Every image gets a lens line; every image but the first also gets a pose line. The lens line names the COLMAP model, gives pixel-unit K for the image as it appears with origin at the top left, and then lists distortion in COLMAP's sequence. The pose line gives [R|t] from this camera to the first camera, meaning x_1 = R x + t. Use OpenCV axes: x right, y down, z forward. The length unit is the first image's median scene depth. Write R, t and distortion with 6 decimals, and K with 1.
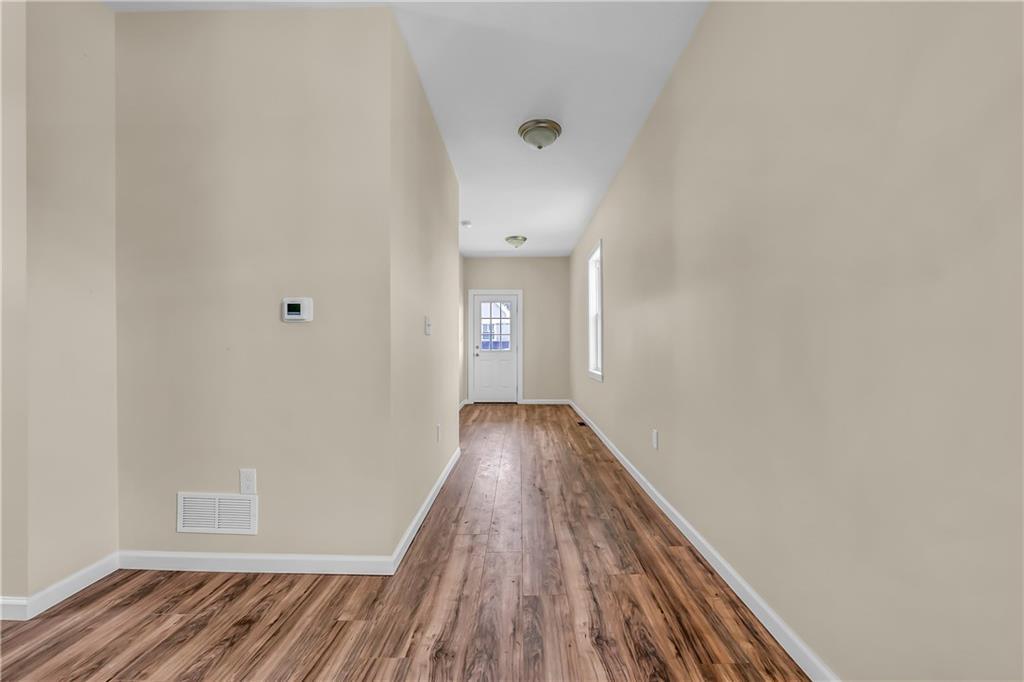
lens RADIAL K [[408.6, 0, 512.0], [0, 408.6, 341.0], [0, 0, 1]] dist [-0.003106, -0.000159]
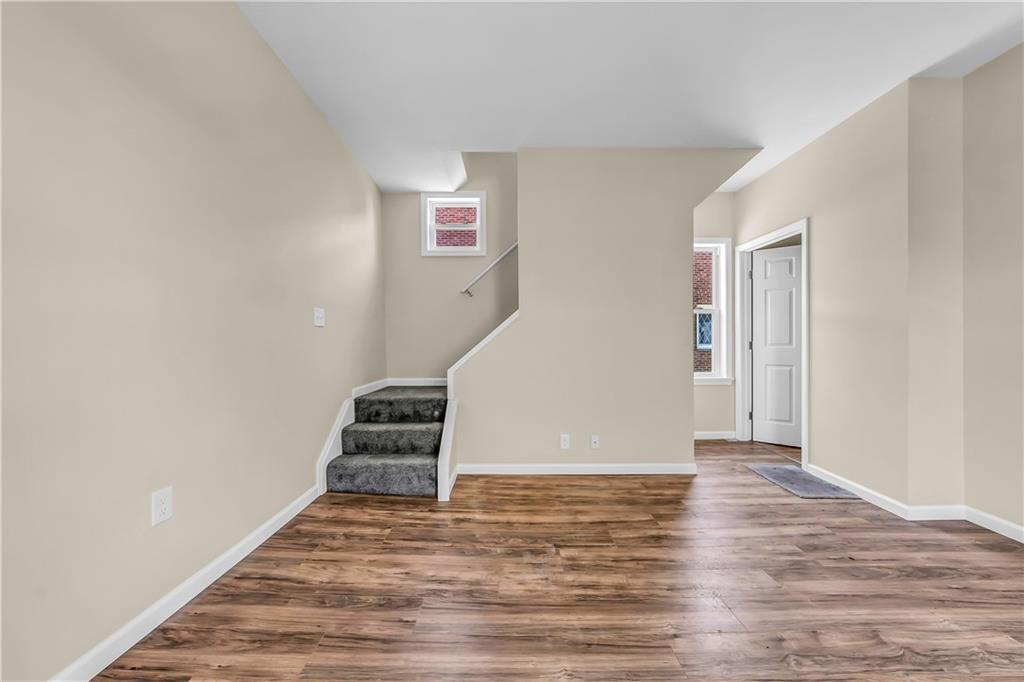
lens RADIAL K [[360.1, 0, 513.3], [0, 360.1, 341.7], [0, 0, 1]] dist [-0.005485, 0.001283]
pose [[0.035879, -0.000832, -0.999356, 0.087059], [0.014737, 0.999891, -0.000303, -0.009467], [0.999247, -0.014716, 0.035887, -0.419781]]
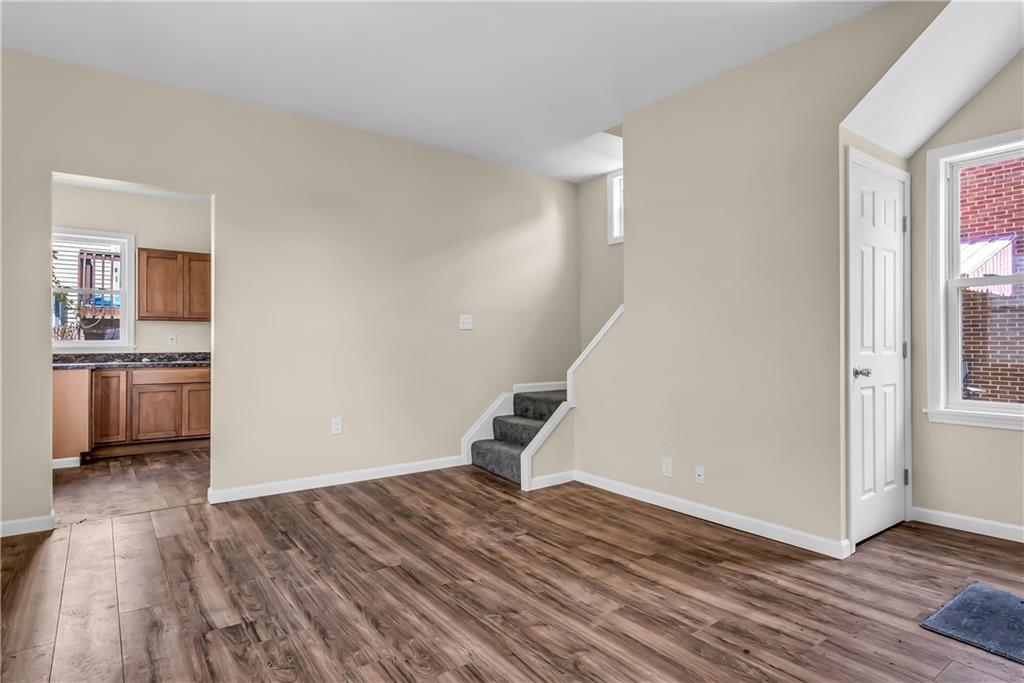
lens RADIAL K [[564.5, 0, 512.0], [0, 564.5, 341.5], [0, 0, 1]] dist [0.002705, 0.000386]
pose [[-0.789482, -0.001521, -0.613771, 0.154462], [0.007700, 0.999894, -0.012382, 0.010684], [0.613725, -0.014501, -0.789387, 0.970707]]
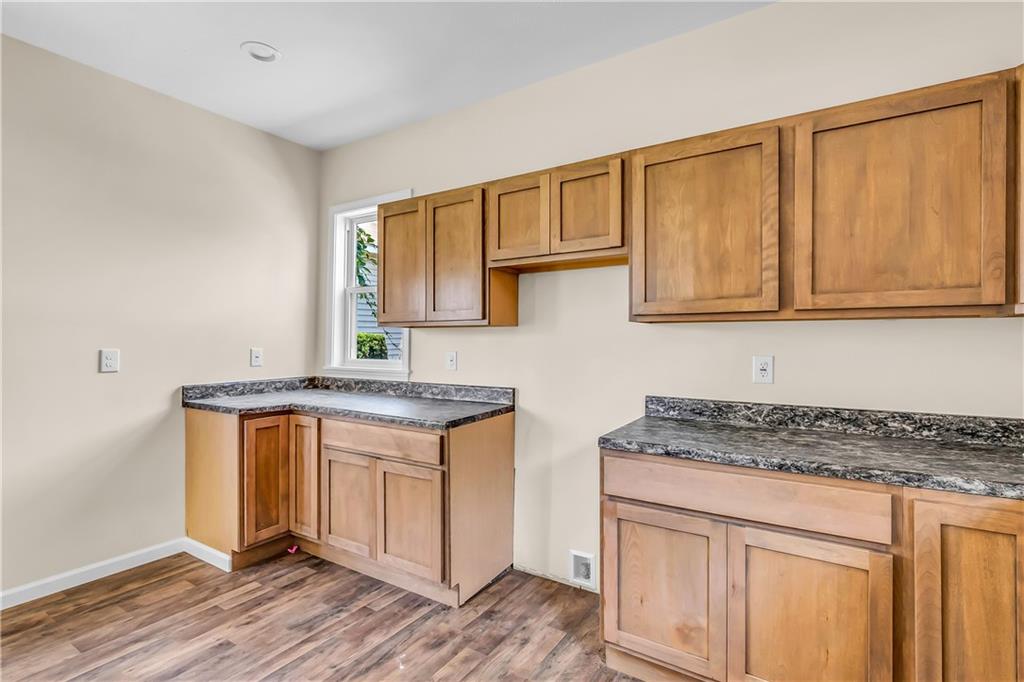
lens RADIAL K [[477.8, 0, 512.9], [0, 477.8, 340.1], [0, 0, 1]] dist [0.002096, -0.000269]
pose [[-0.860583, -0.000508, 0.509310, -1.192596], [-0.005768, 0.999945, -0.008749, -0.104838], [-0.509278, -0.010467, -0.860539, -1.451670]]
